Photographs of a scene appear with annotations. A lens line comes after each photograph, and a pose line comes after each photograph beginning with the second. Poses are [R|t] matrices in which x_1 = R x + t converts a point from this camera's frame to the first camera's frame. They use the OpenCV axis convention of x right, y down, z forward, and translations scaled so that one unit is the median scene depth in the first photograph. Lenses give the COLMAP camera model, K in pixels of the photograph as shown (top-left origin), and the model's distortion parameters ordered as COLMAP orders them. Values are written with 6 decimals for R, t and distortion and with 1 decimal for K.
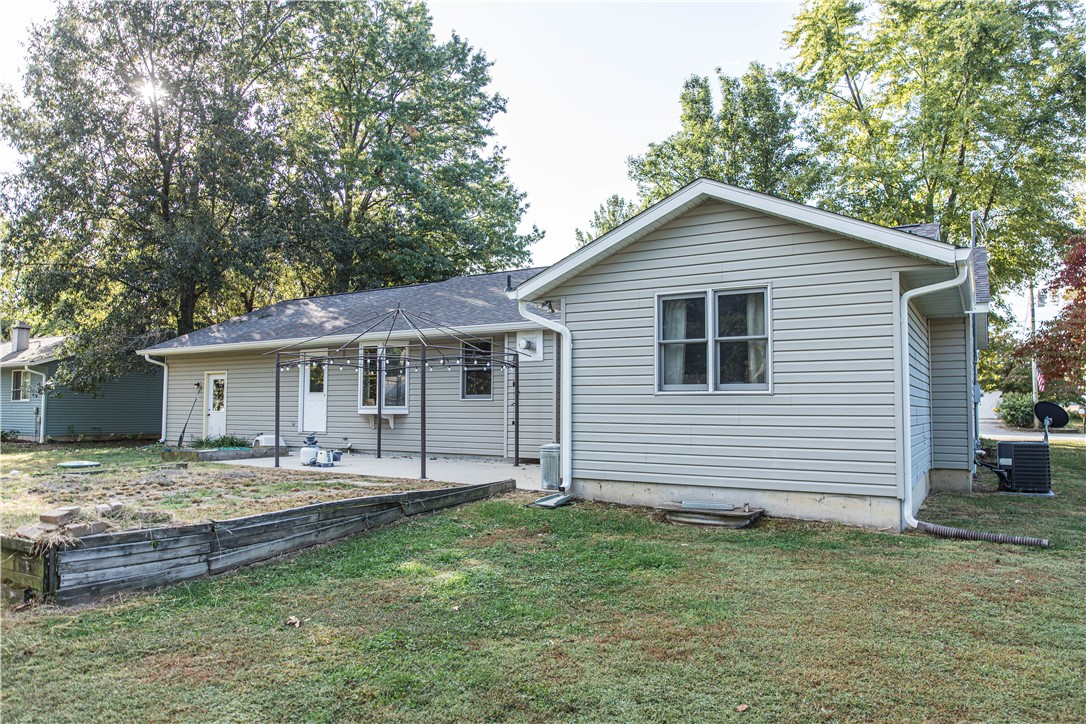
lens RADIAL K [[726.7, 0, 539.2], [0, 726.7, 367.2], [0, 0, 1]] dist [-0.057153, 0.033879]
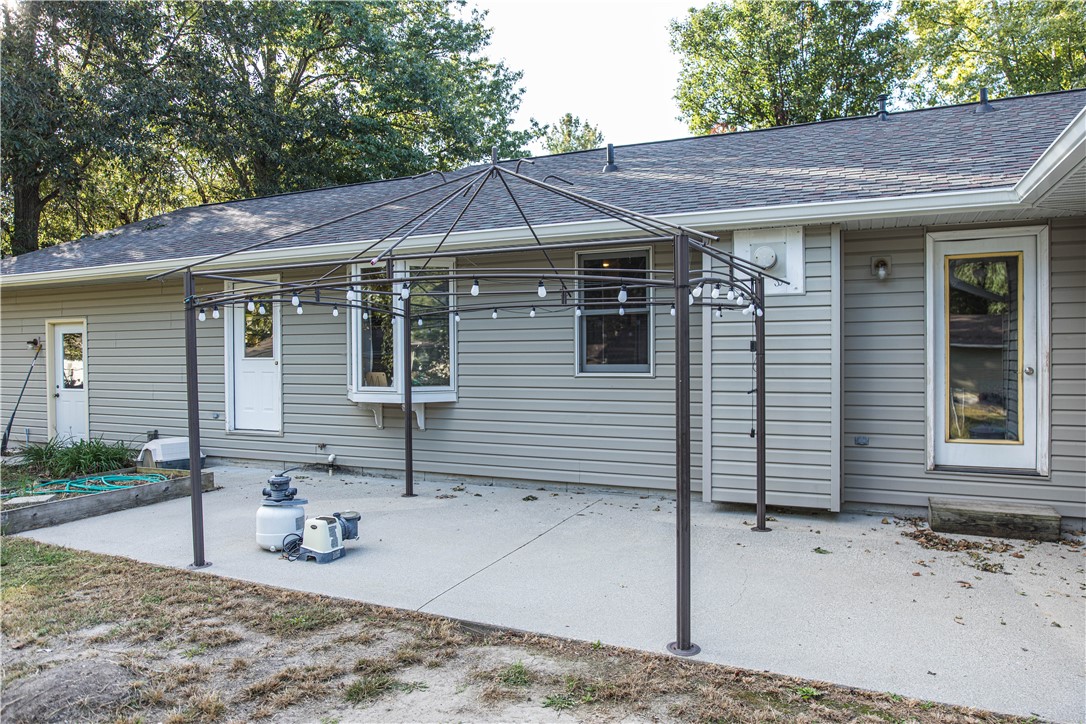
lens RADIAL K [[726.7, 0, 539.2], [0, 726.7, 367.2], [0, 0, 1]] dist [-0.057153, 0.033879]
pose [[0.992183, -0.013521, 0.124057, -0.166397], [0.003728, 0.996881, 0.078836, 0.000645], [-0.124736, -0.077758, 0.989138, 0.439142]]
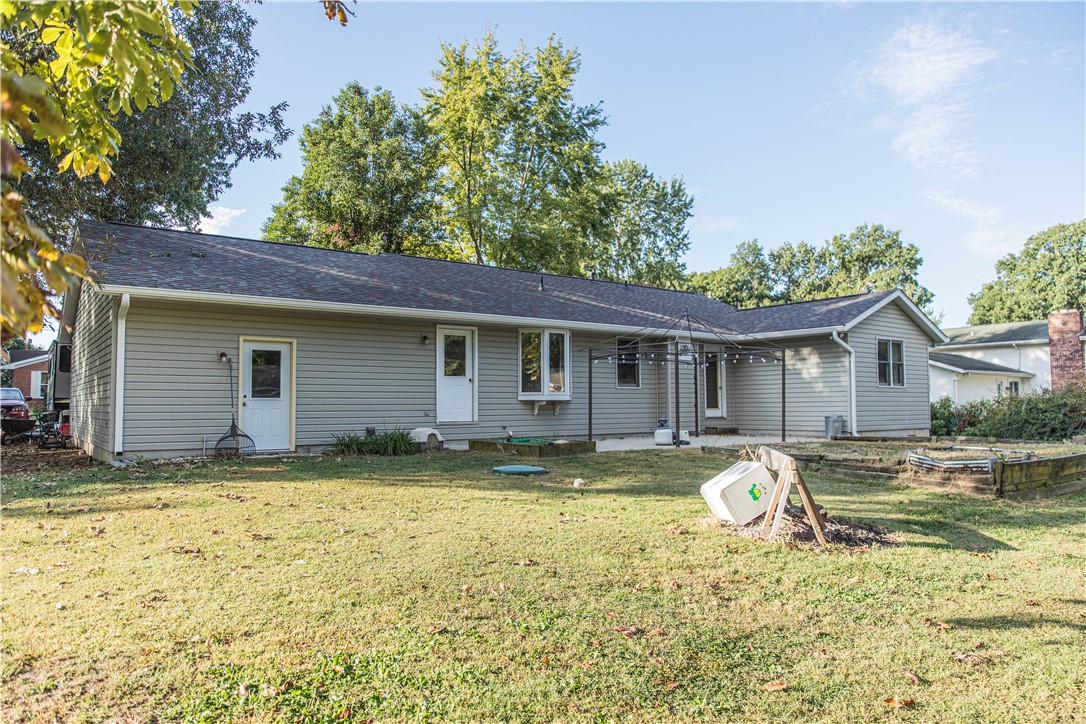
lens RADIAL K [[749.6, 0, 543.0], [0, 749.6, 362.0], [0, 0, 1]] dist [-0.069619, 0.123073]
pose [[0.362015, 0.049160, 0.930875, -1.088355], [-0.047727, 0.998276, -0.034159, 0.043118], [-0.930950, -0.032061, 0.363737, 0.573862]]
